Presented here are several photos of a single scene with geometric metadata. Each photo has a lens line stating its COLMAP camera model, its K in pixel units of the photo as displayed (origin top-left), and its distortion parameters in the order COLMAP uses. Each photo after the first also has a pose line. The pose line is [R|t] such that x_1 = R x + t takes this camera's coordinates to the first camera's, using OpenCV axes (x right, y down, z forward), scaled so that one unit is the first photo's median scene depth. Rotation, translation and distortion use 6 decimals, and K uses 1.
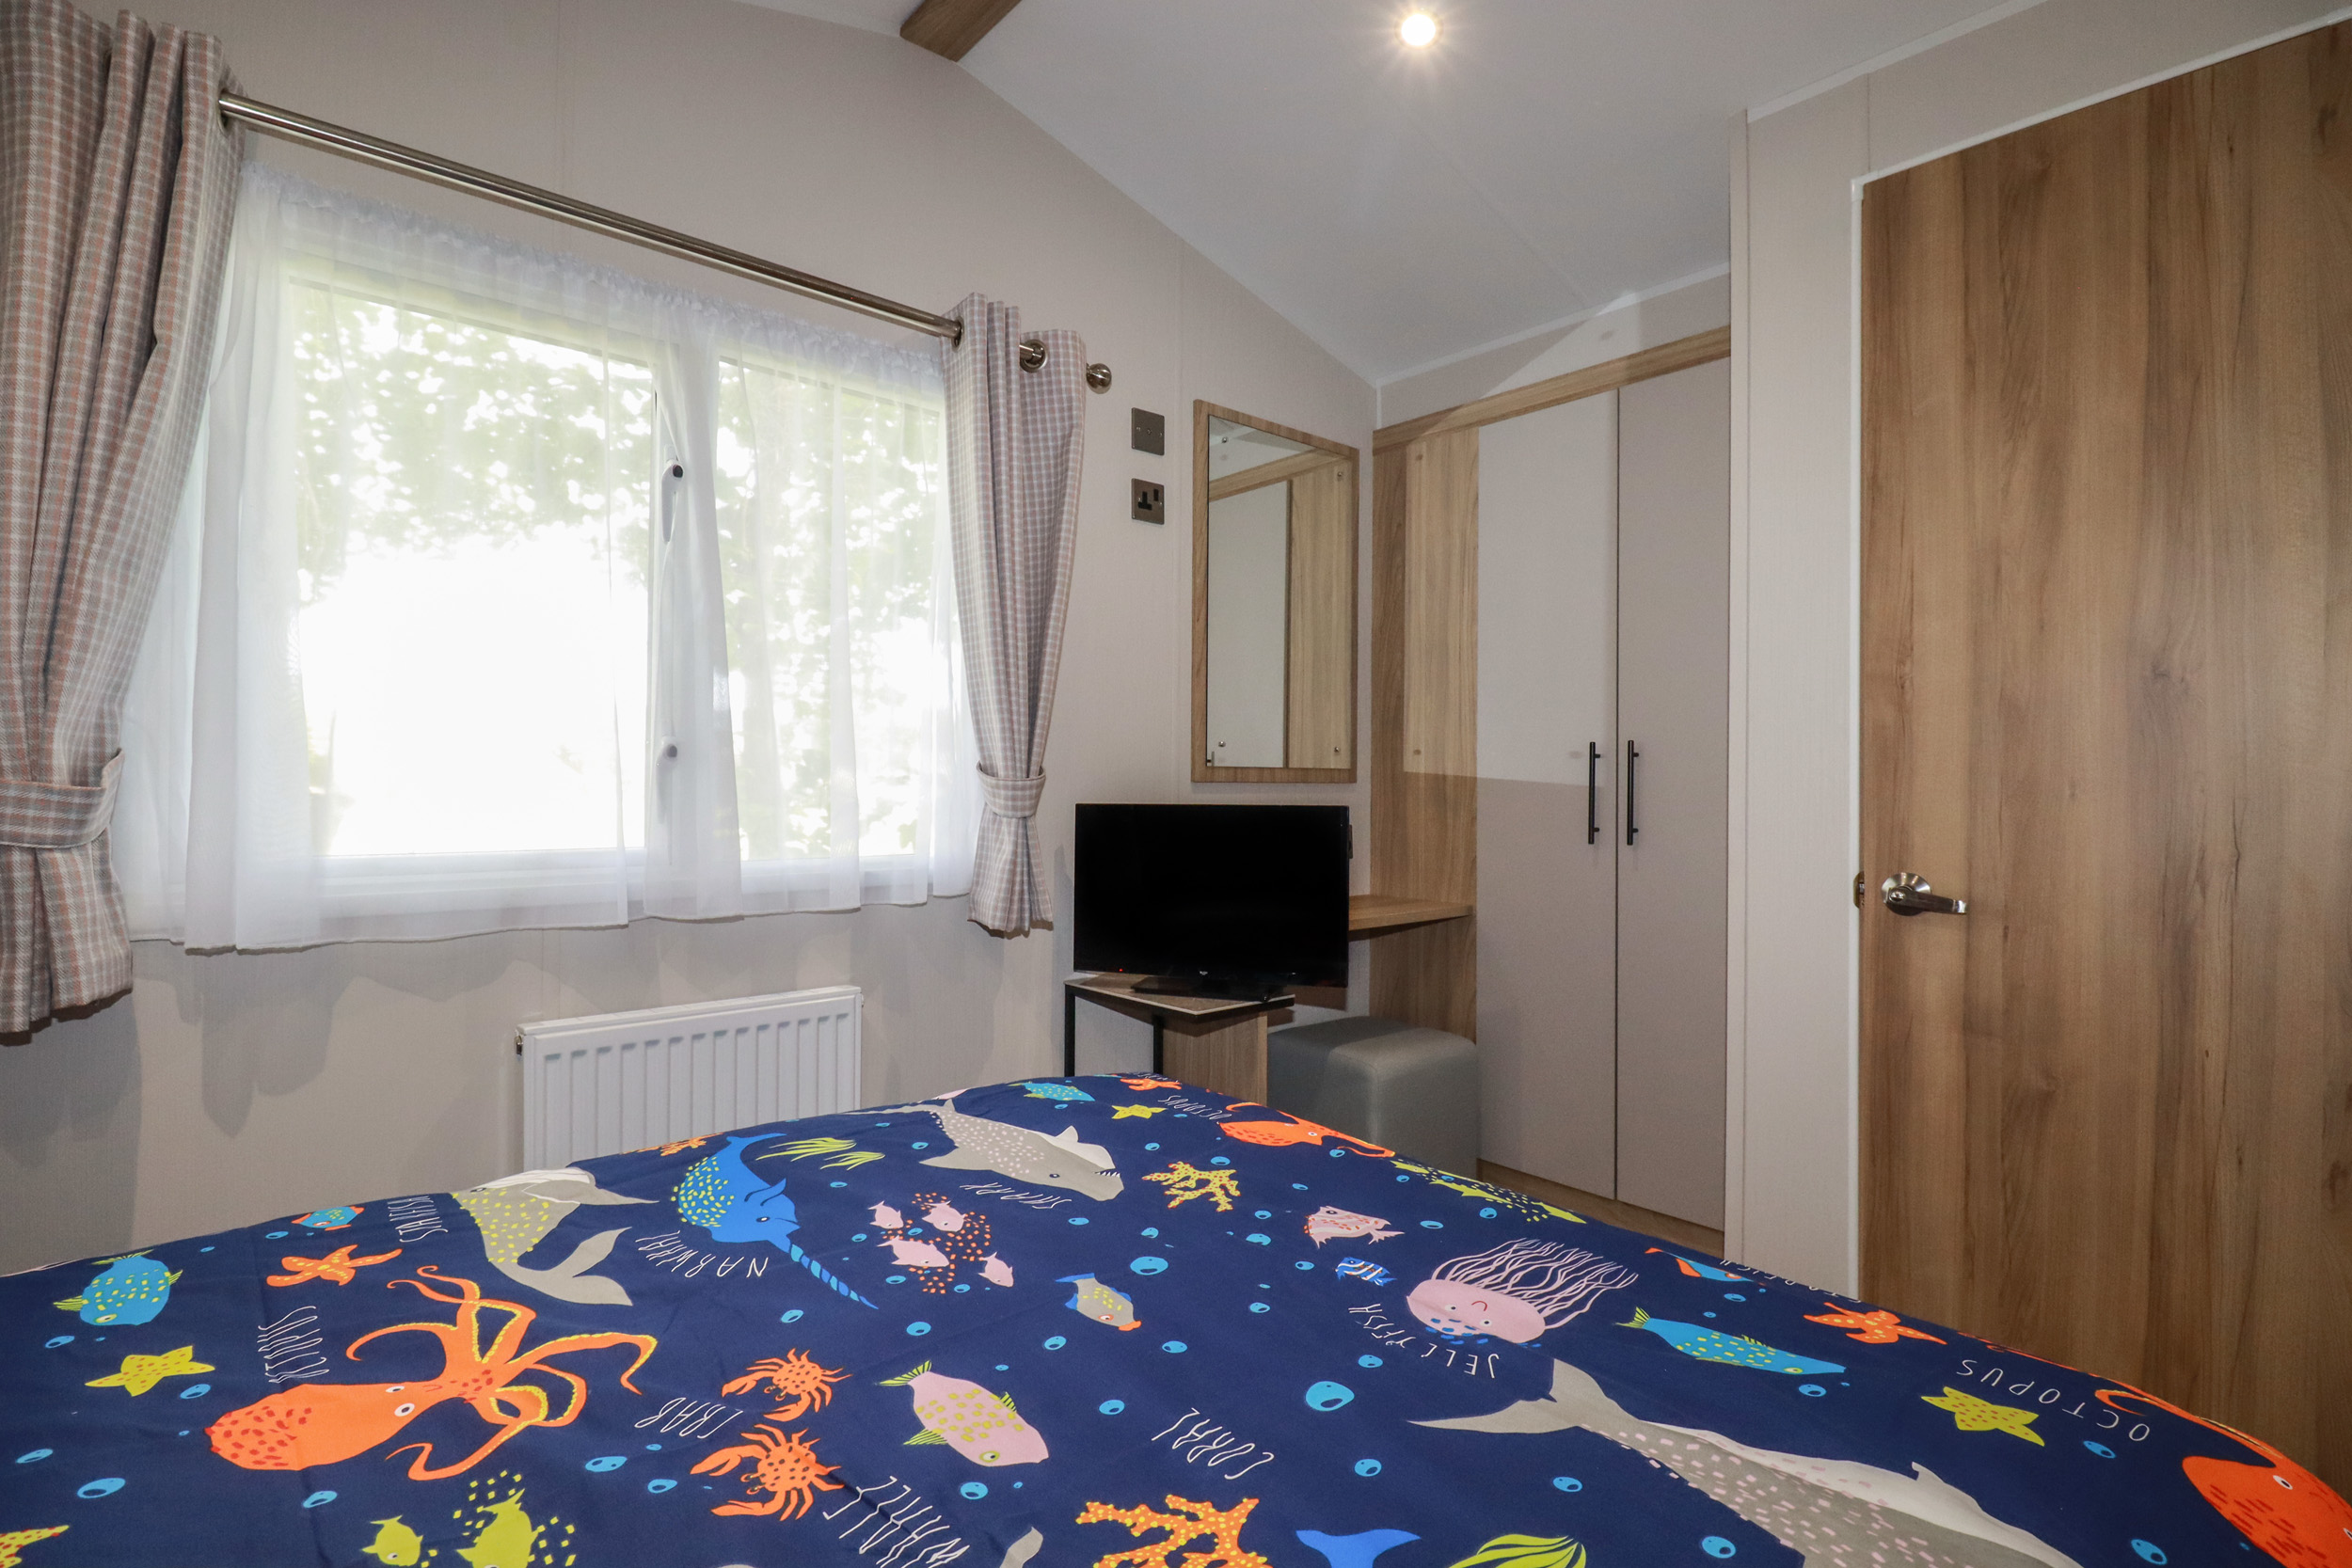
lens RADIAL K [[1082.7, 0, 1172.3], [0, 1082.7, 775.6], [0, 0, 1]] dist [-0.003274, -0.010372]
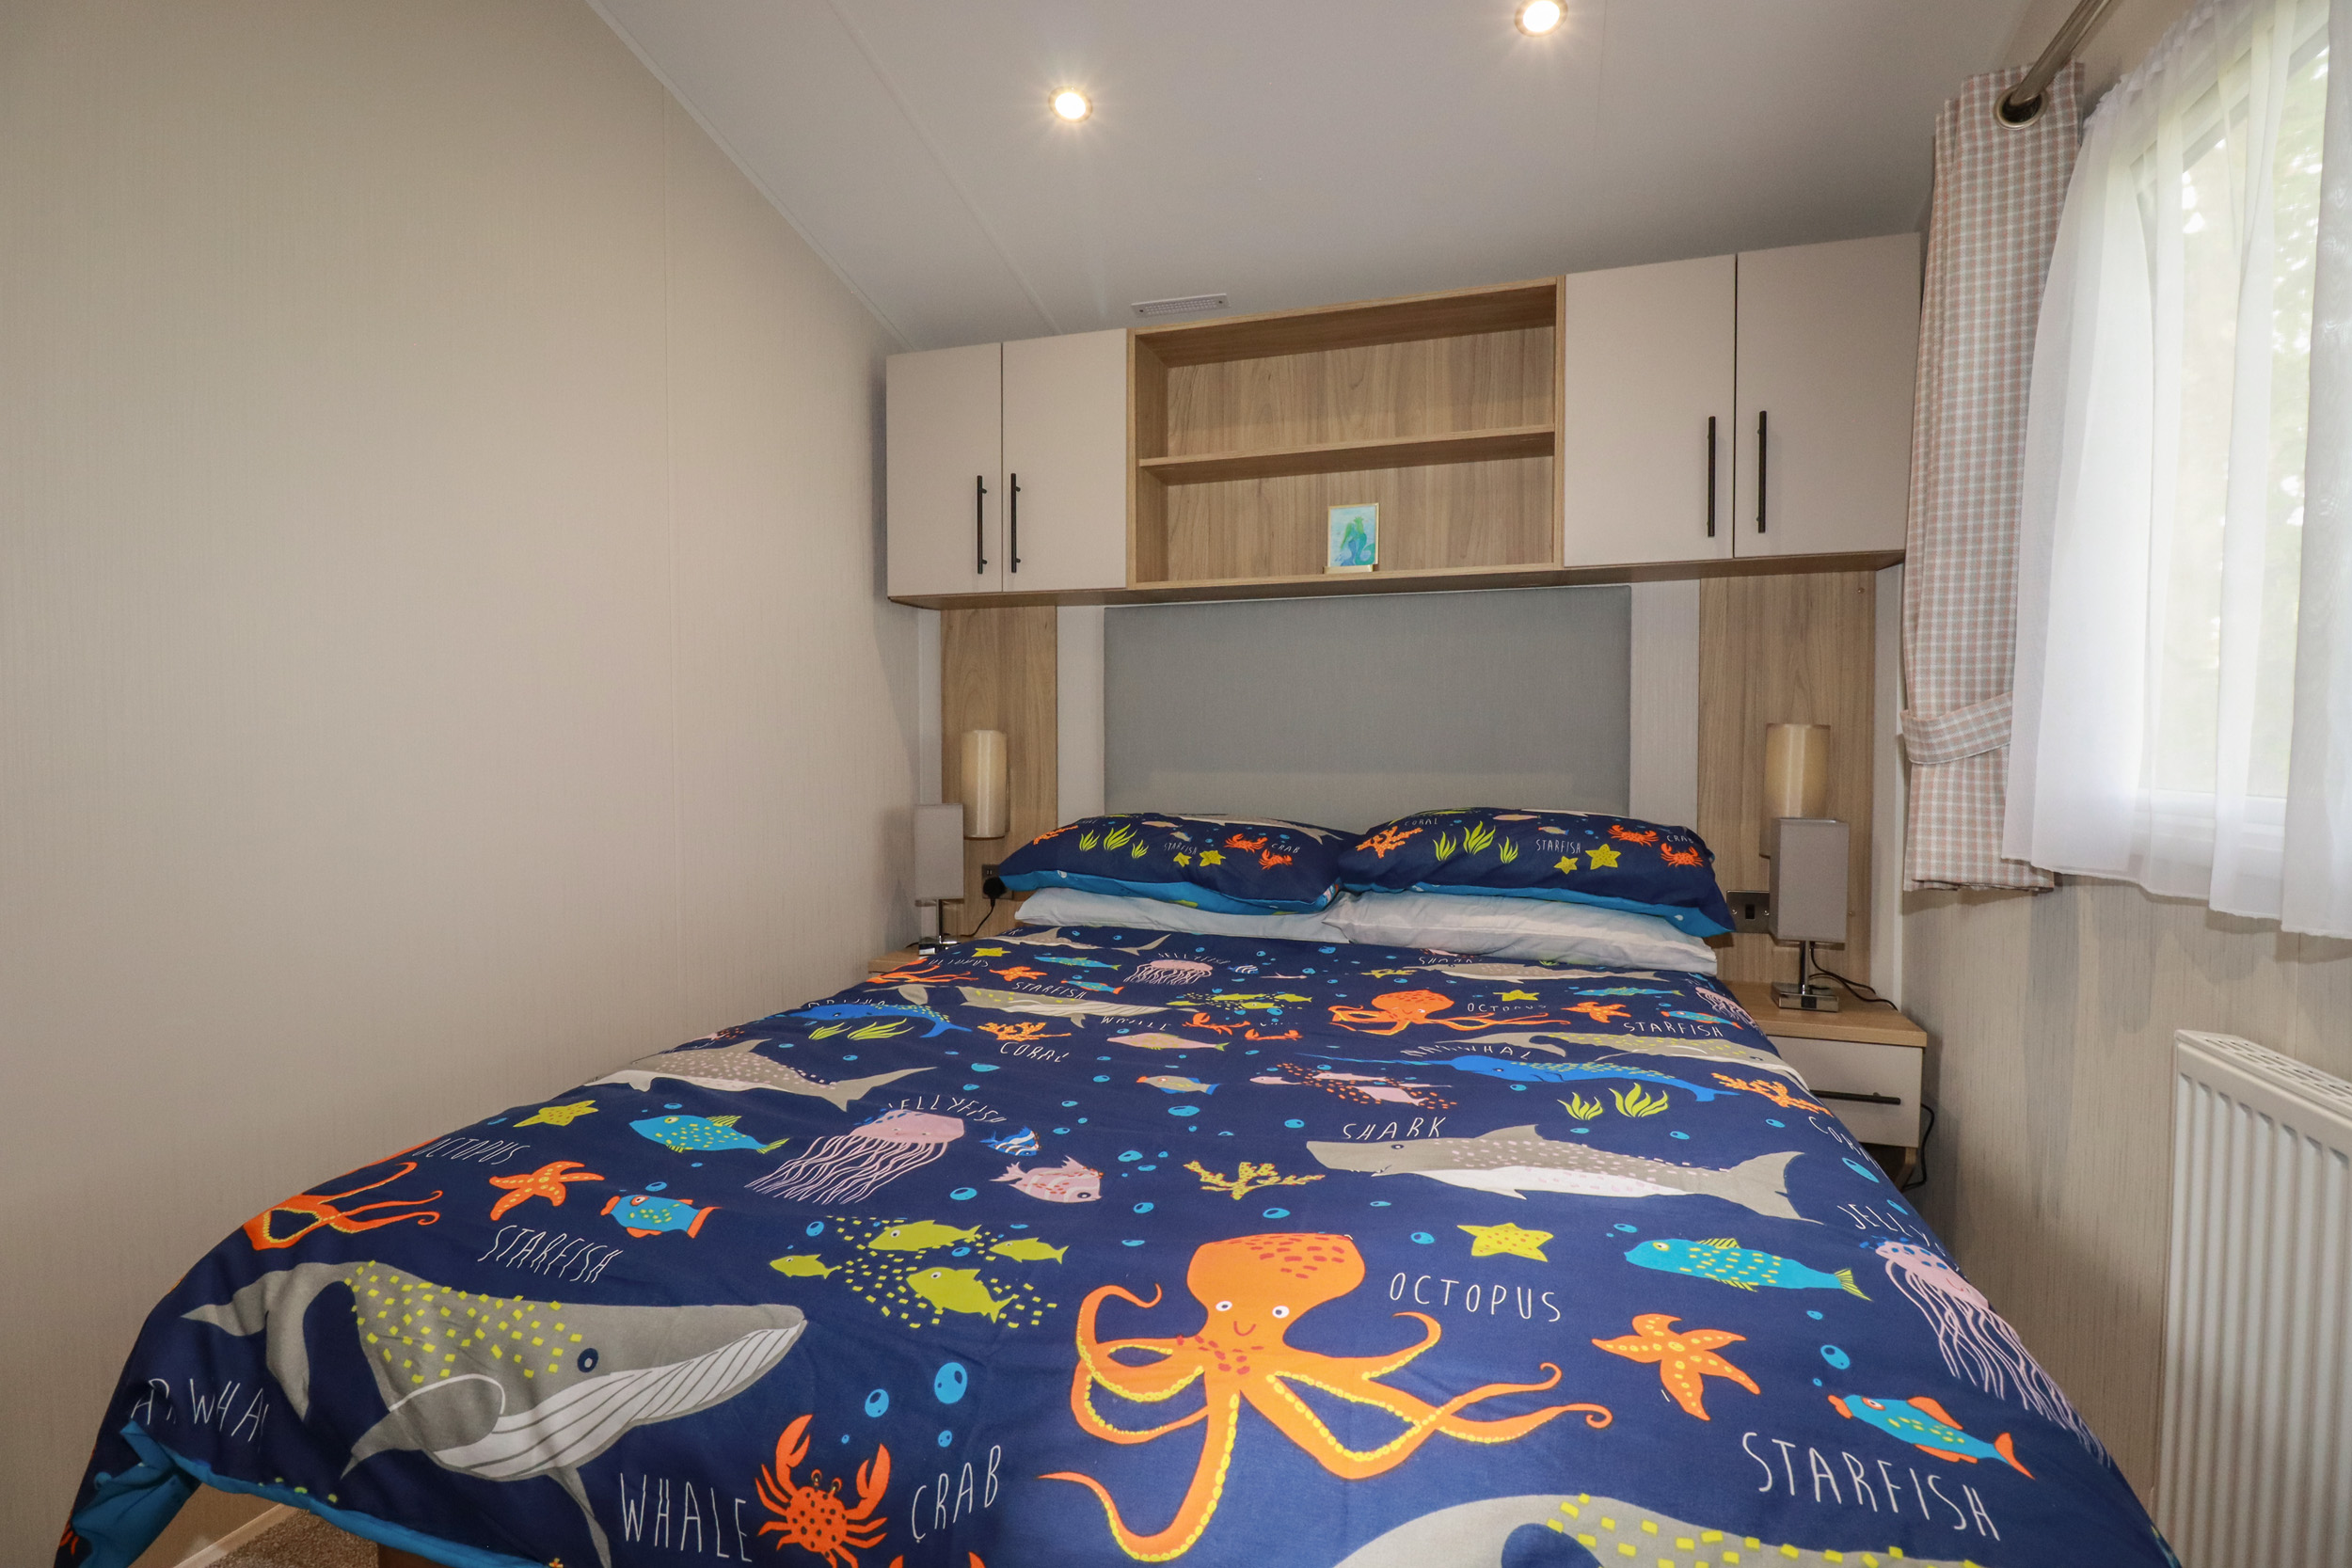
lens RADIAL K [[1082.7, 0, 1172.3], [0, 1082.7, 775.6], [0, 0, 1]] dist [-0.003274, -0.010372]
pose [[-0.850847, 0.006079, -0.525378, 0.592203], [-0.004023, 0.999828, 0.018083, 0.072219], [0.525398, 0.017500, -0.850677, 1.957666]]
